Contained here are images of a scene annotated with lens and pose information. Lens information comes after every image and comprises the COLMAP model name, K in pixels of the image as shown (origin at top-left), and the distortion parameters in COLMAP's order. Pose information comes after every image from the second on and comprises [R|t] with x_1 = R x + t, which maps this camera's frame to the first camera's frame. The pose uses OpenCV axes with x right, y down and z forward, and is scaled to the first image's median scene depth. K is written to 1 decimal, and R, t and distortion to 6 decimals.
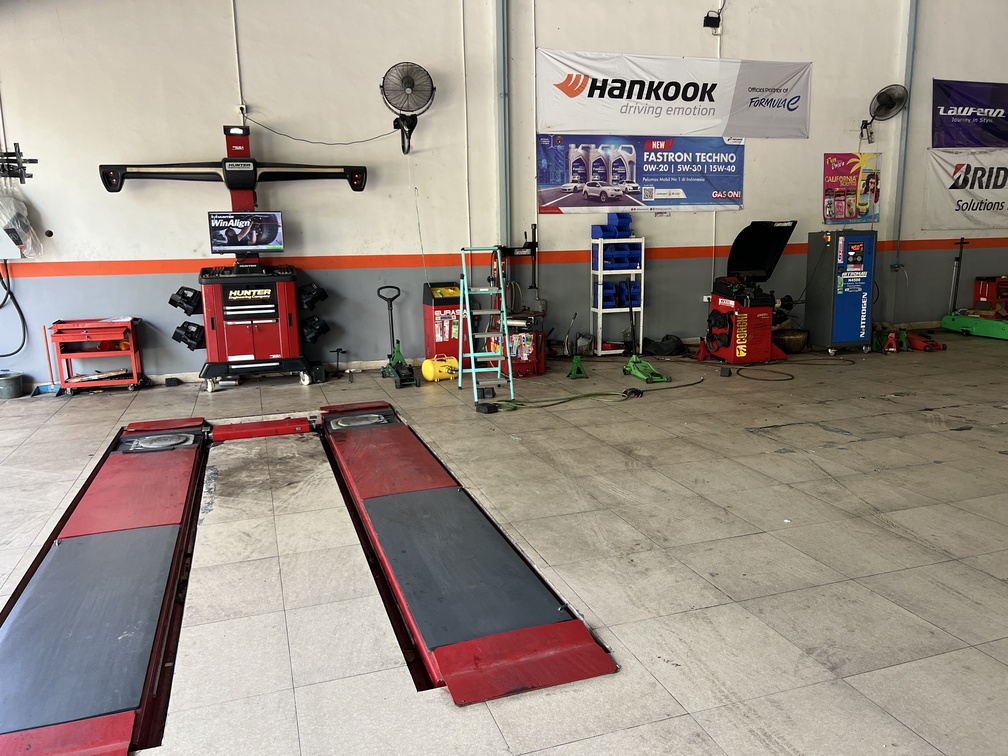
lens RADIAL K [[765.5, 0, 507.2], [0, 765.5, 376.1], [0, 0, 1]] dist [0.047090, -0.038656]
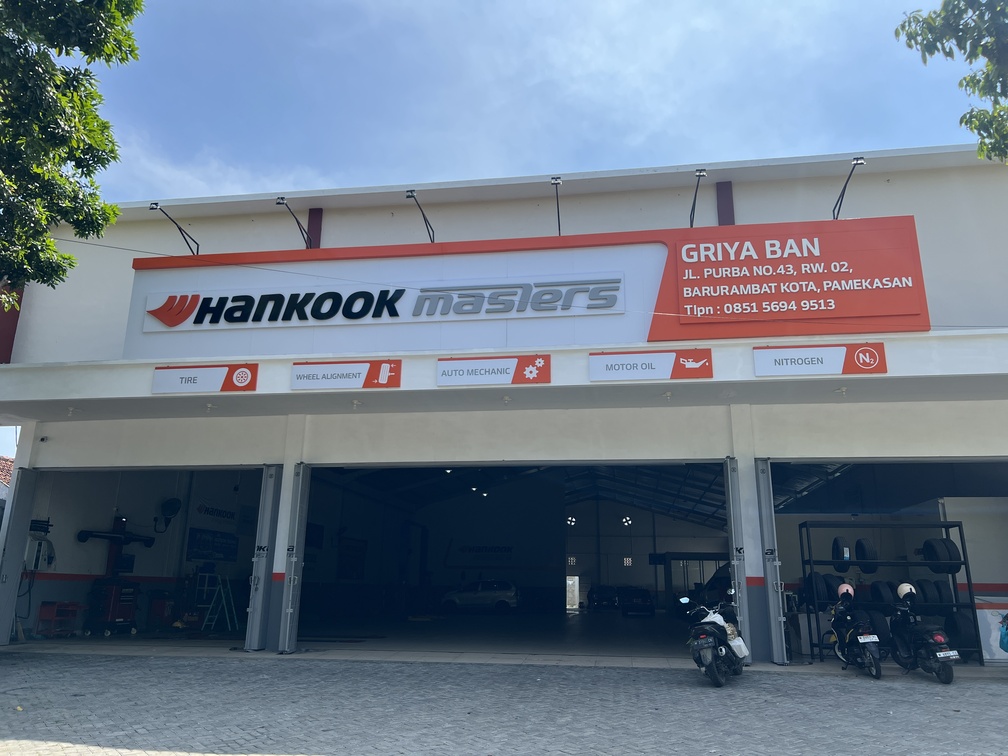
lens RADIAL K [[765.5, 0, 505.5], [0, 765.5, 374.5], [0, 0, 1]] dist [0.047090, -0.038656]
pose [[0.457092, 0.267796, 0.848147, -1.645707], [0.135110, 0.921622, -0.363810, 0.246149], [-0.879098, 0.280887, 0.385084, -0.898082]]
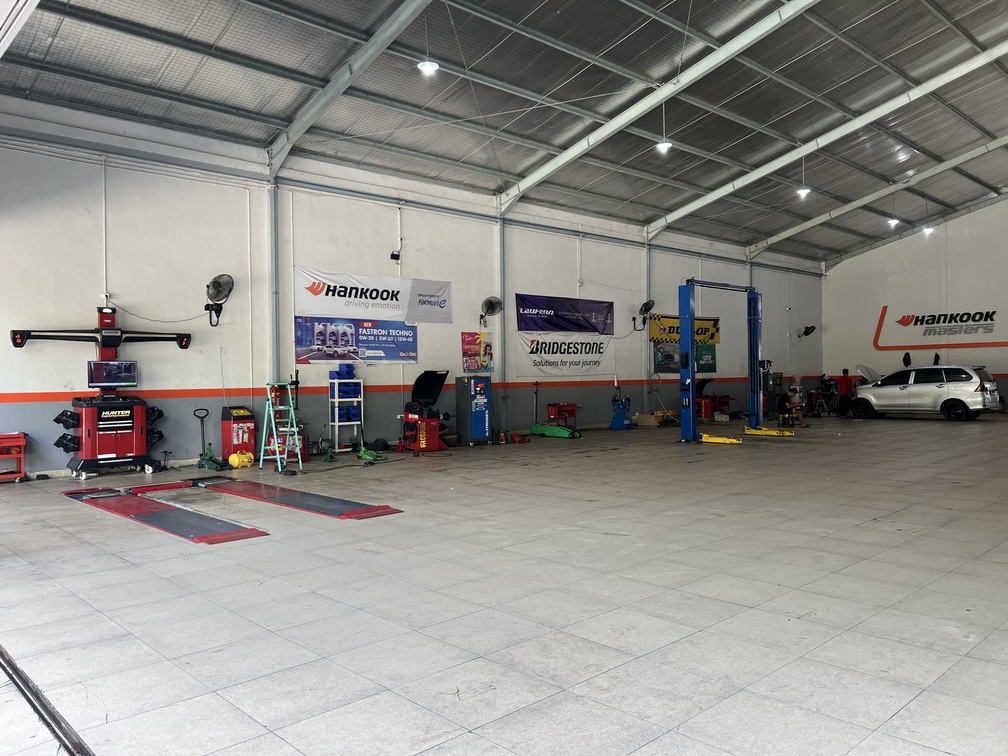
lens RADIAL K [[765.5, 0, 513.3], [0, 765.5, 376.1], [0, 0, 1]] dist [0.047090, -0.038656]
pose [[0.905699, 0.007489, 0.423855, -0.227875], [0.071172, 0.982966, -0.169448, 0.115866], [-0.417904, 0.183636, 0.889738, -0.604845]]
